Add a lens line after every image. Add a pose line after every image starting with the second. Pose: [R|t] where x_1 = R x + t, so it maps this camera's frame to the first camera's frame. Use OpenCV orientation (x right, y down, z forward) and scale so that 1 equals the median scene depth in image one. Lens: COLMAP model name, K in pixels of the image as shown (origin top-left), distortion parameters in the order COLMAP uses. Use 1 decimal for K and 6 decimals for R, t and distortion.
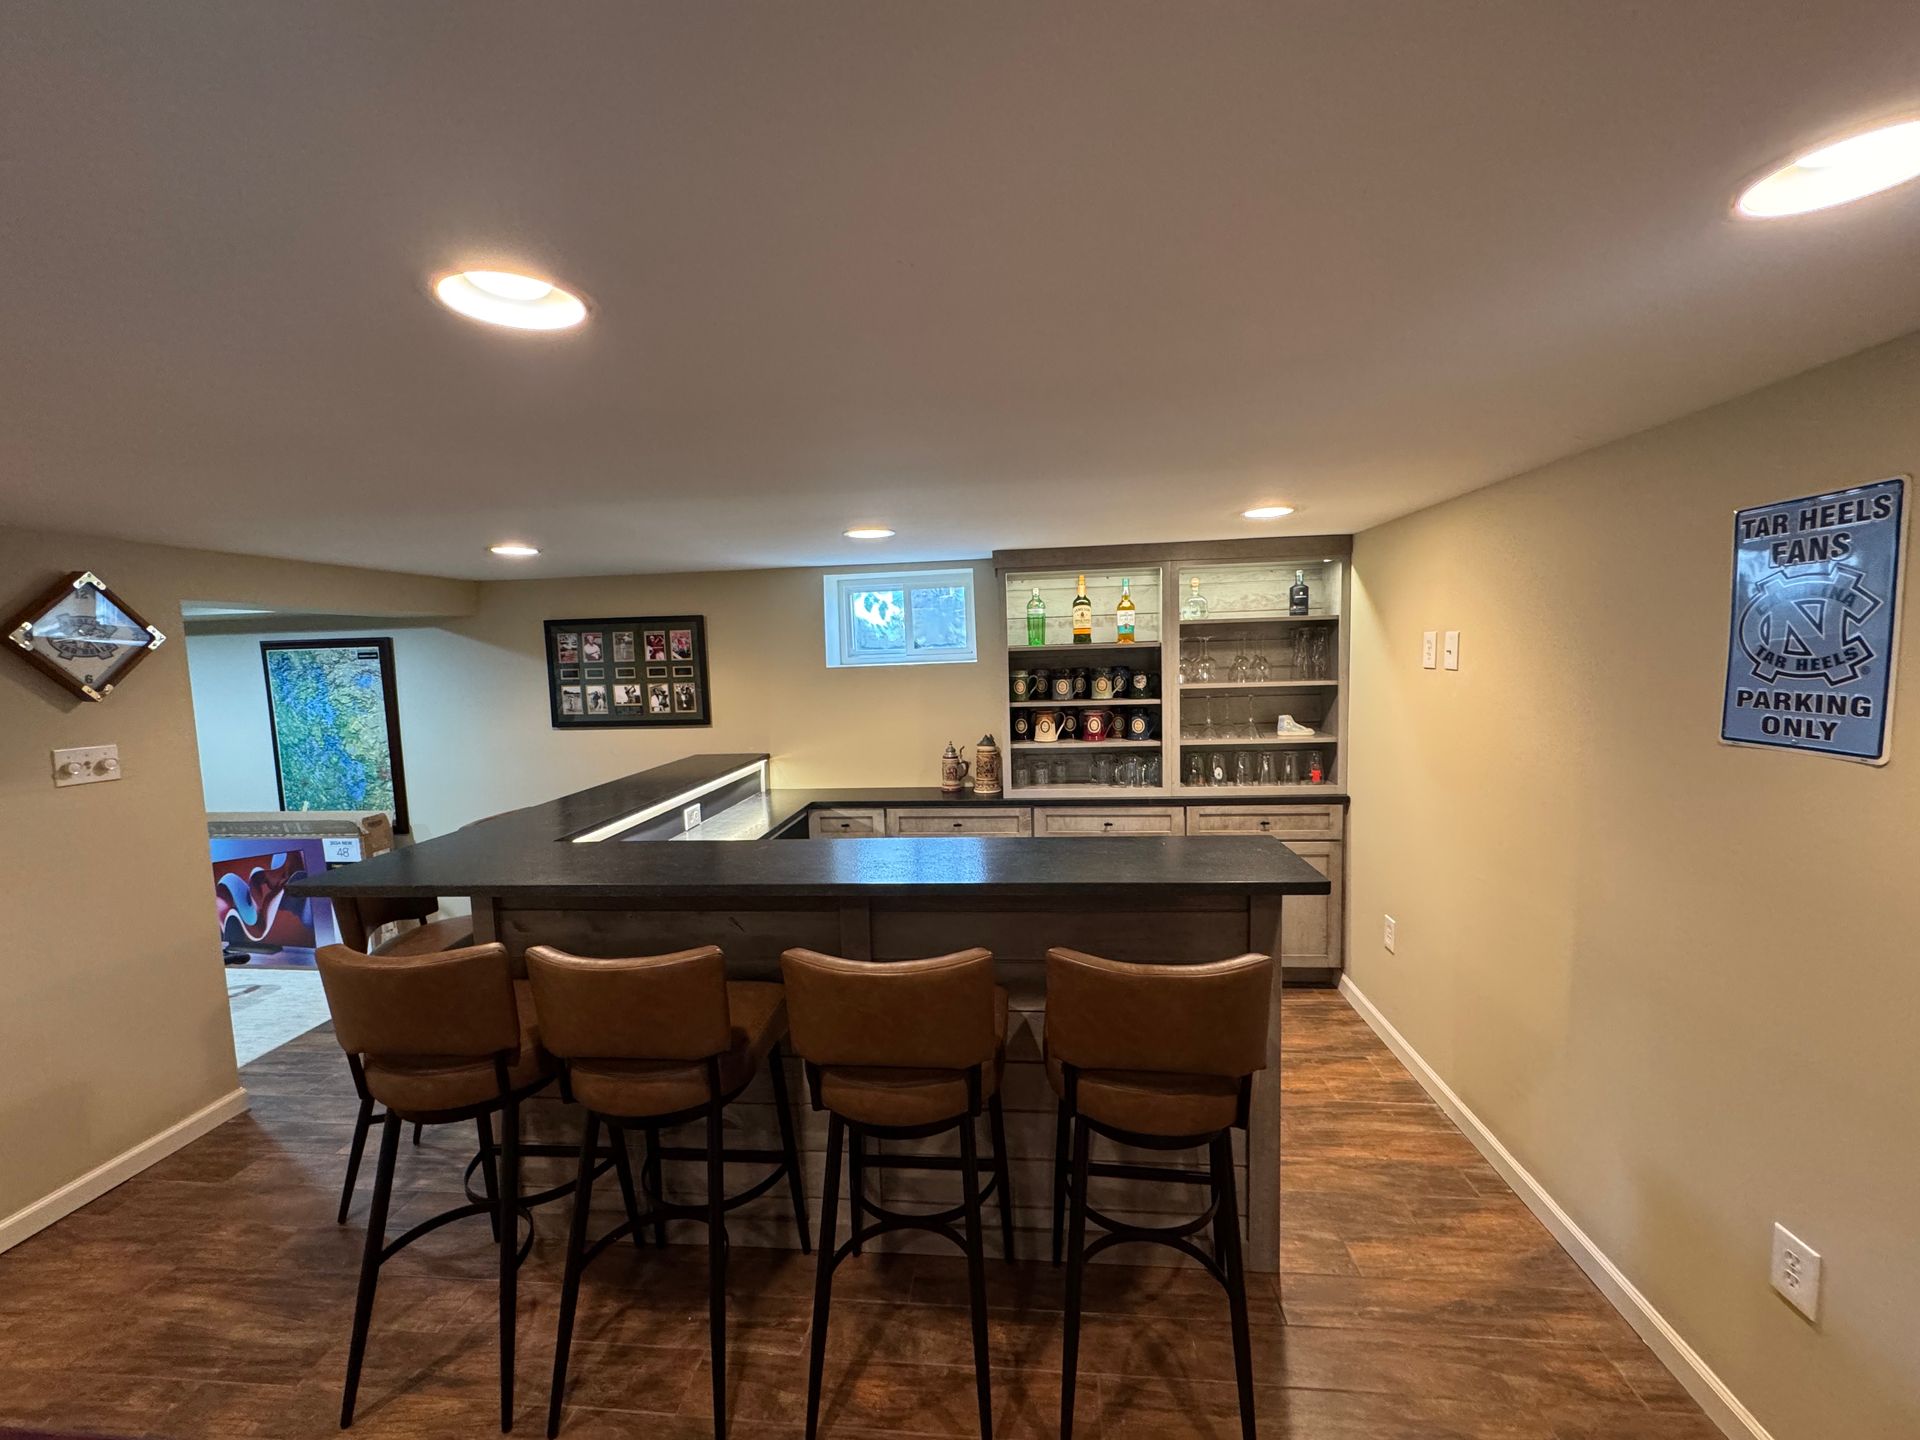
lens RADIAL K [[762.8, 0, 971.6], [0, 762.8, 717.6], [0, 0, 1]] dist [-0.002022, 0.000442]
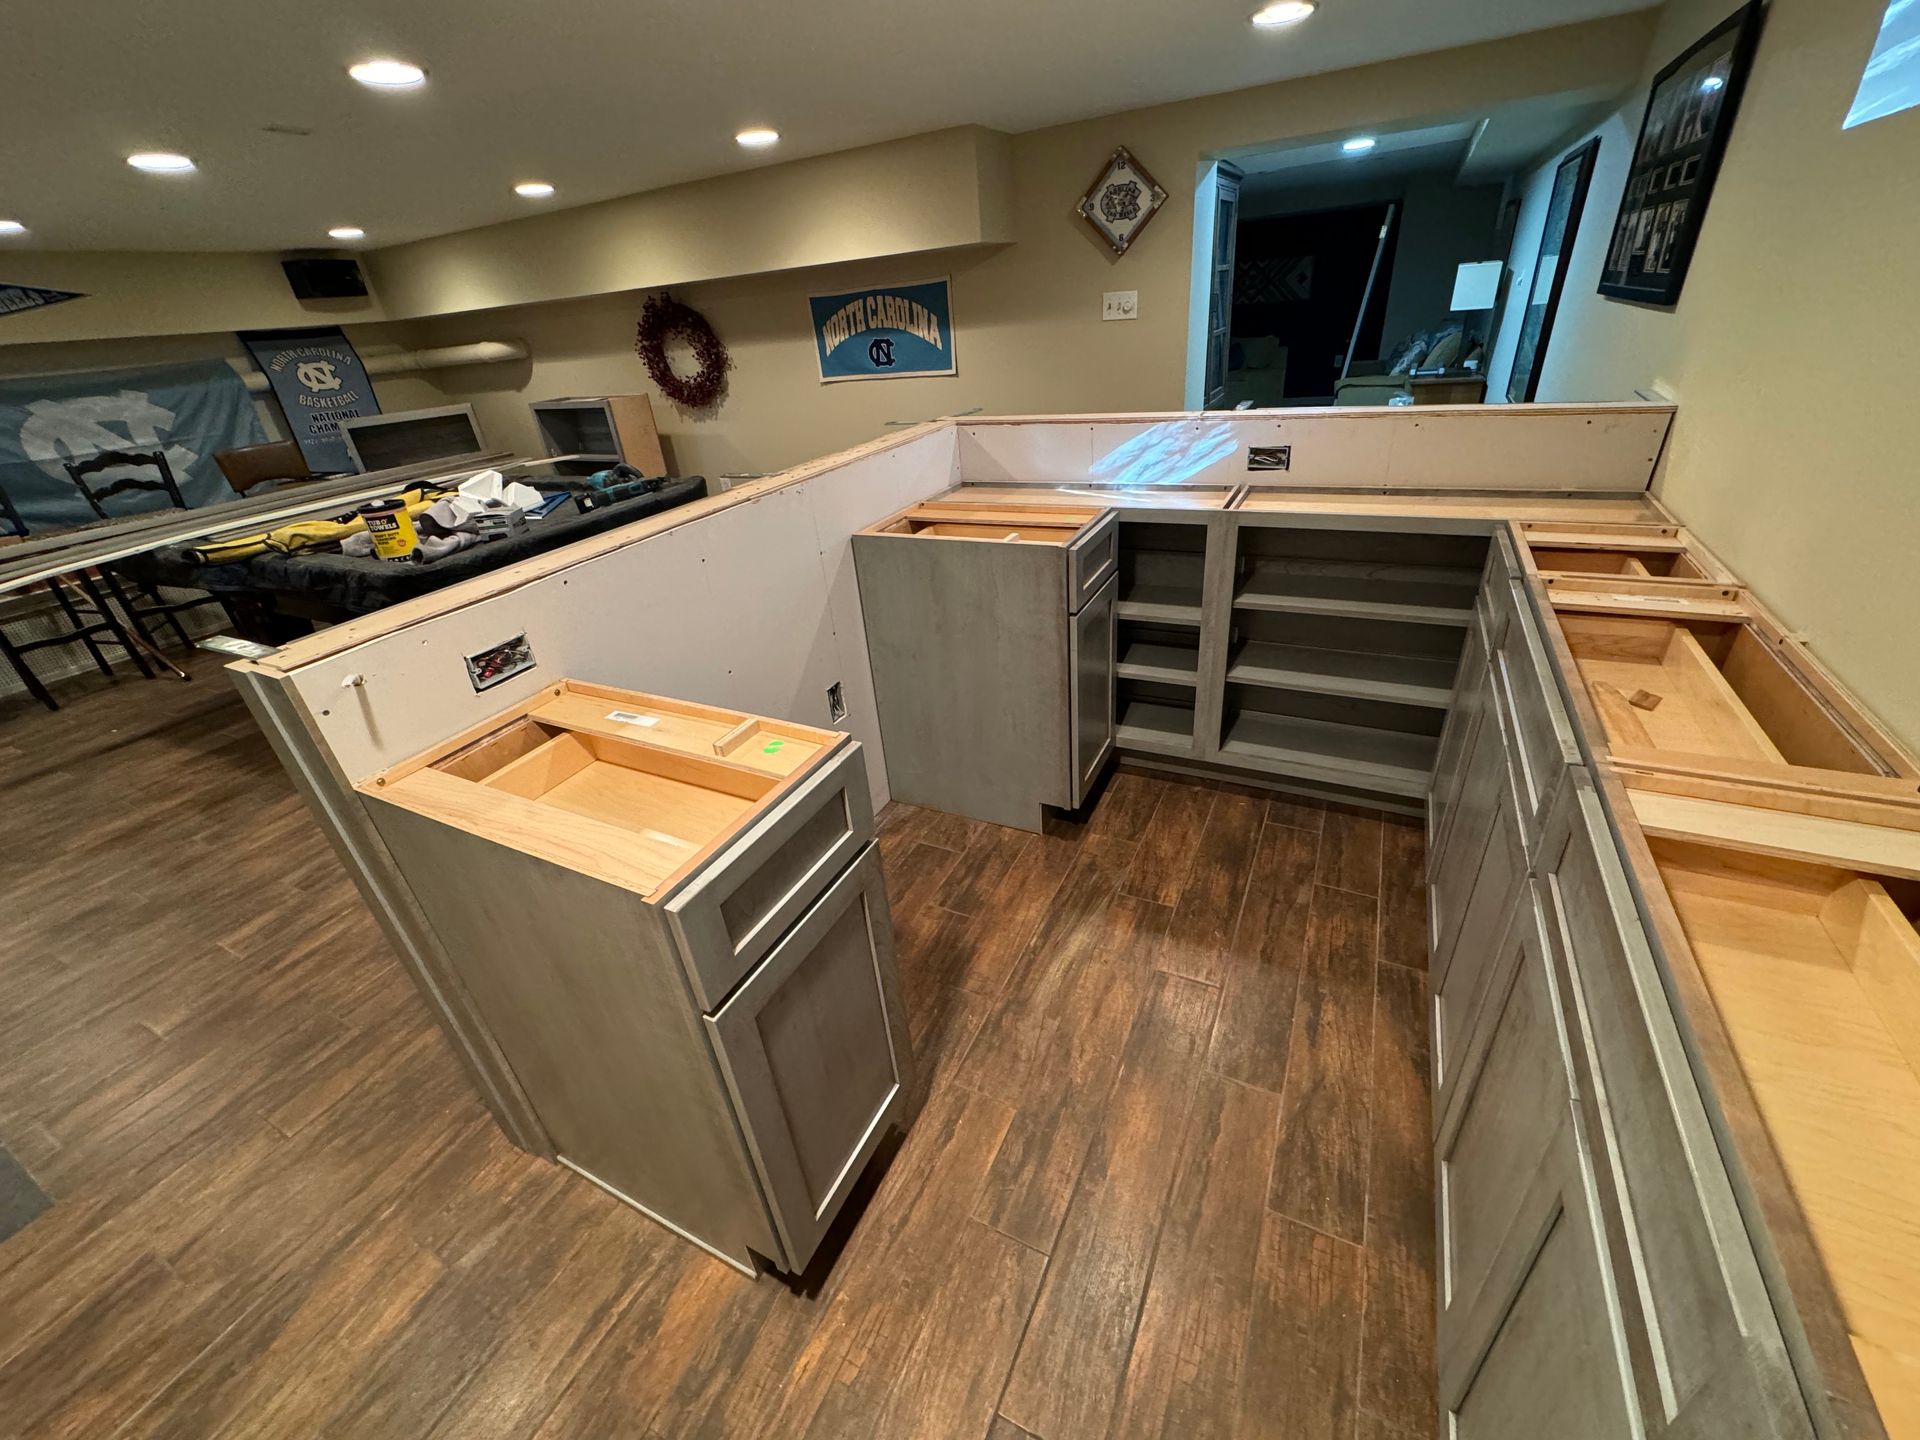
lens RADIAL K [[762.8, 0, 962.7], [0, 762.8, 722.1], [0, 0, 1]] dist [-0.002022, 0.000442]
pose [[-0.370857, 0.500223, -0.782459, 0.347997], [0.009069, 0.844451, 0.535556, -0.033217], [0.928646, 0.191519, -0.317707, 0.882489]]
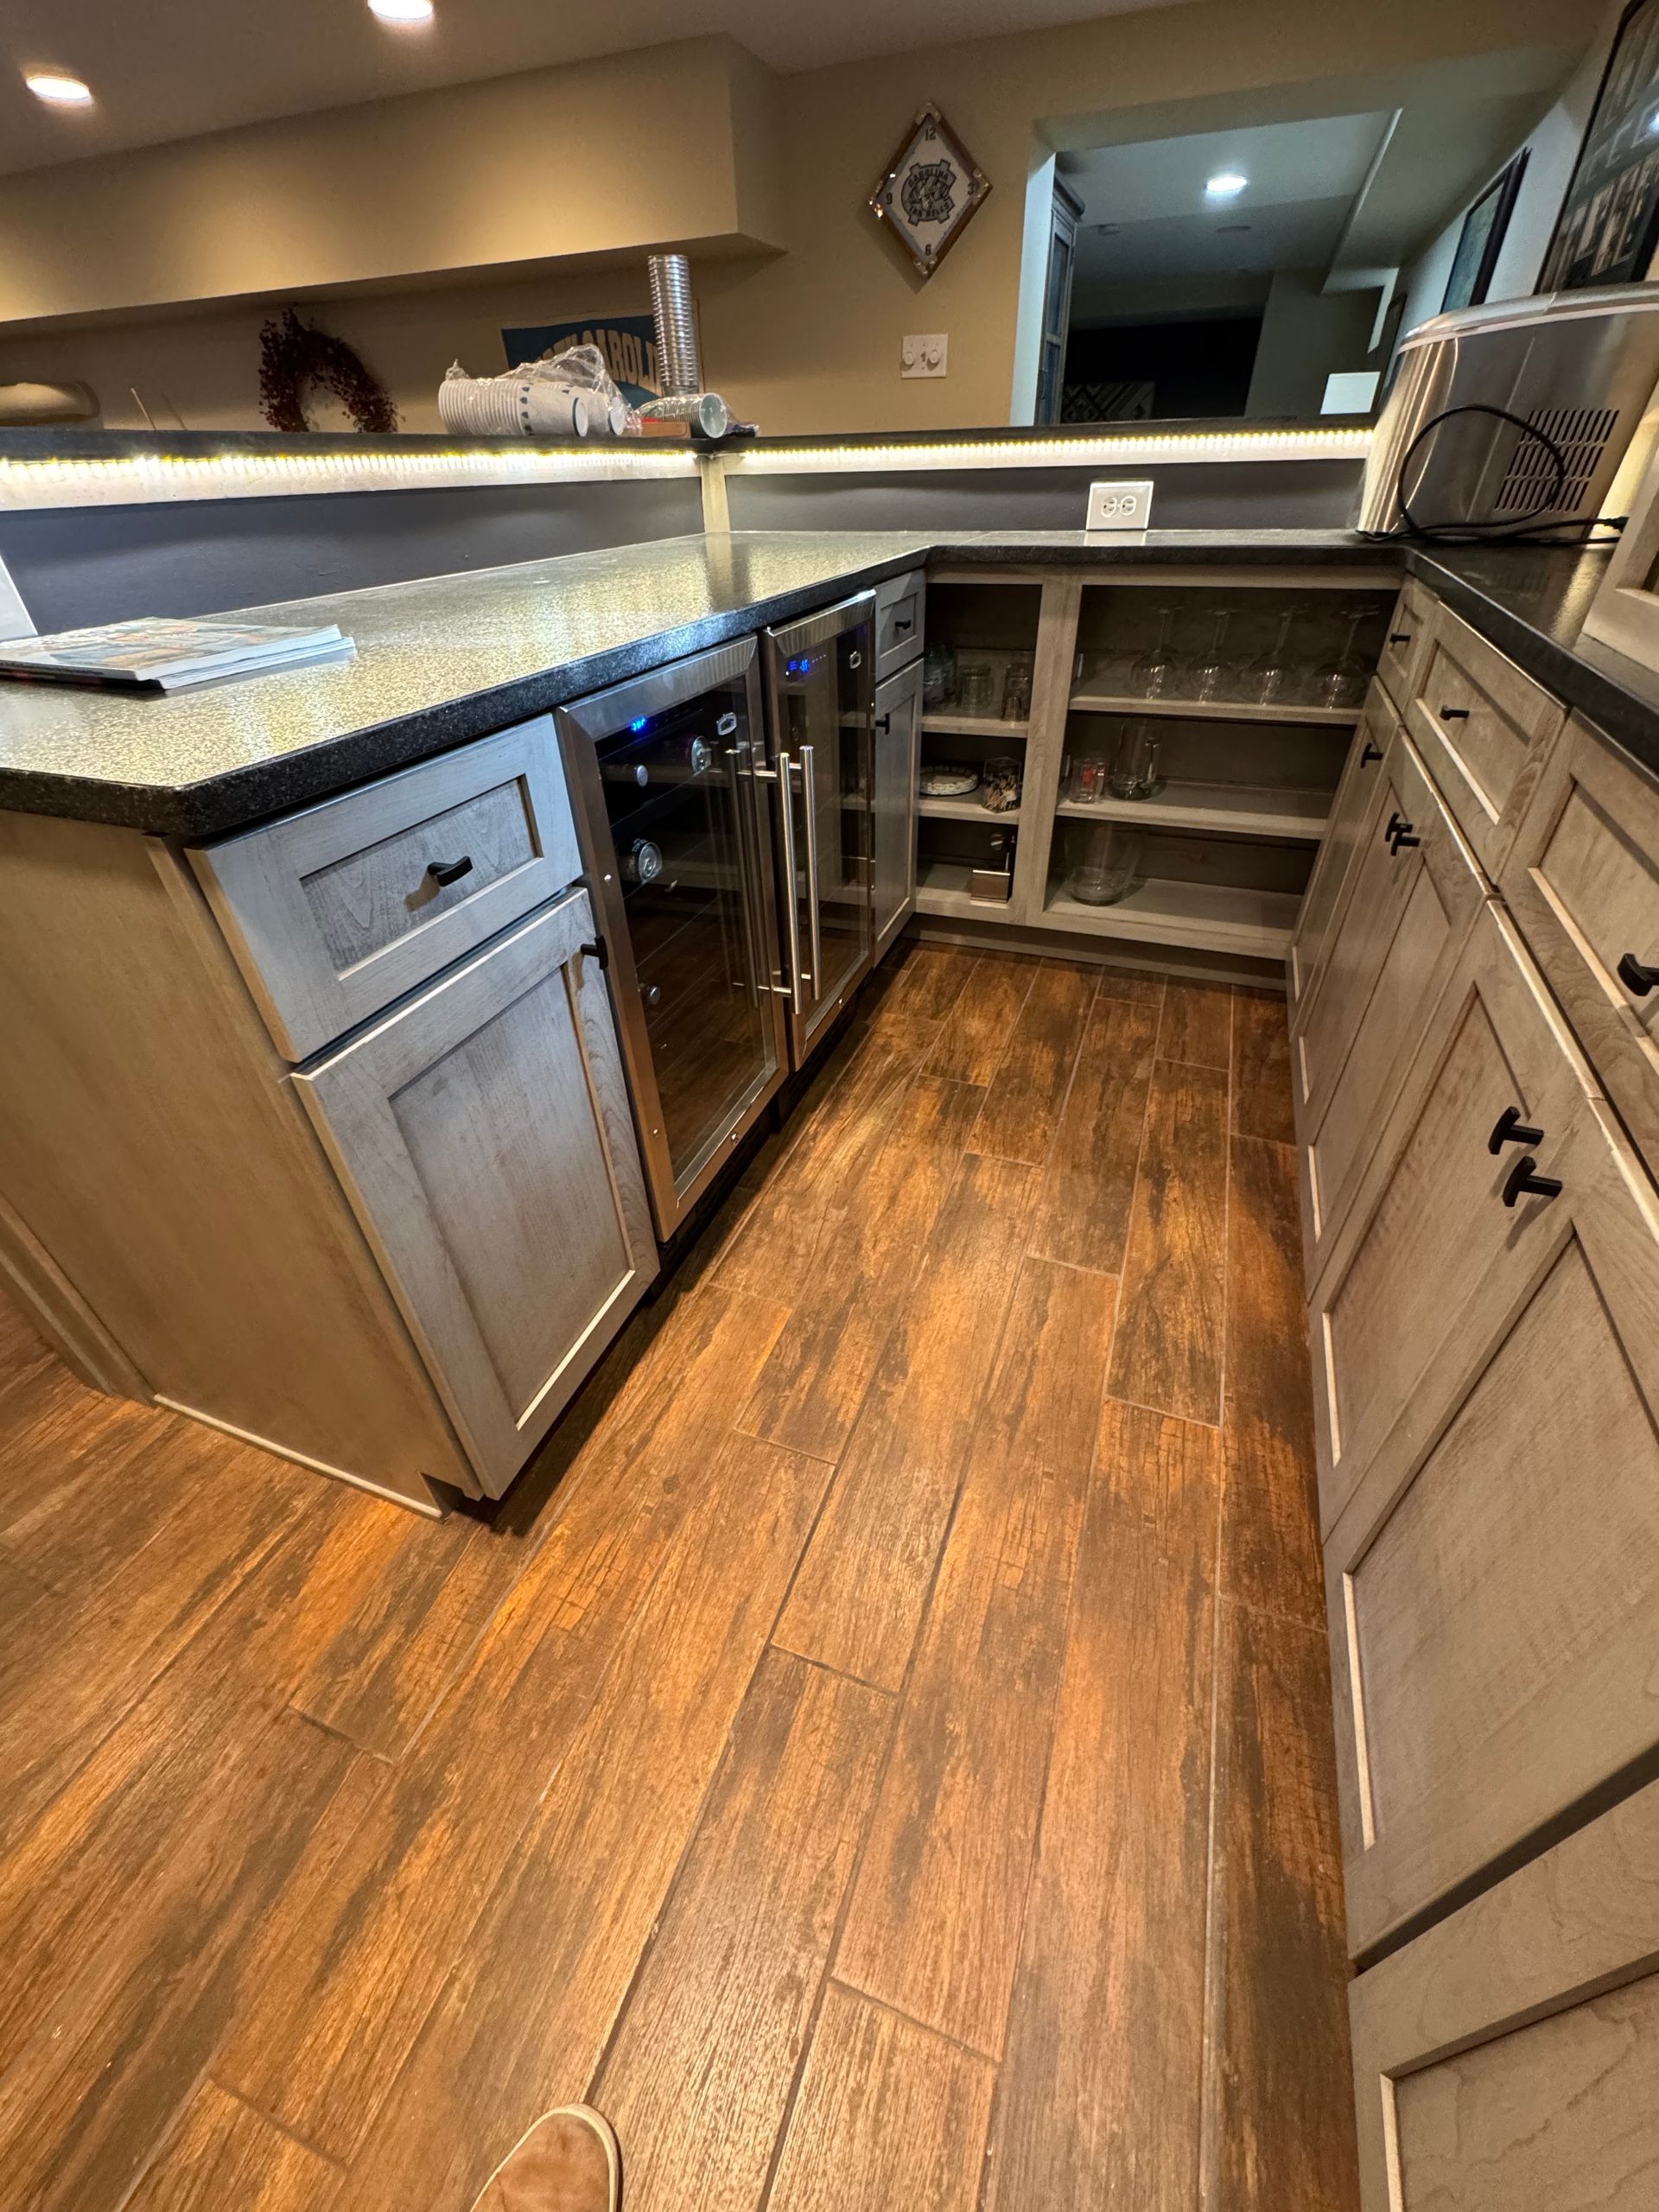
lens RADIAL K [[878.8, 0, 834.9], [0, 878.8, 1108.1], [0, 0, 1]] dist [-0.002022, 0.000442]
pose [[-0.274796, 0.598405, -0.752594, 0.341074], [-0.056881, 0.771239, 0.633999, 0.068623], [0.959819, 0.217029, -0.177896, 0.882983]]
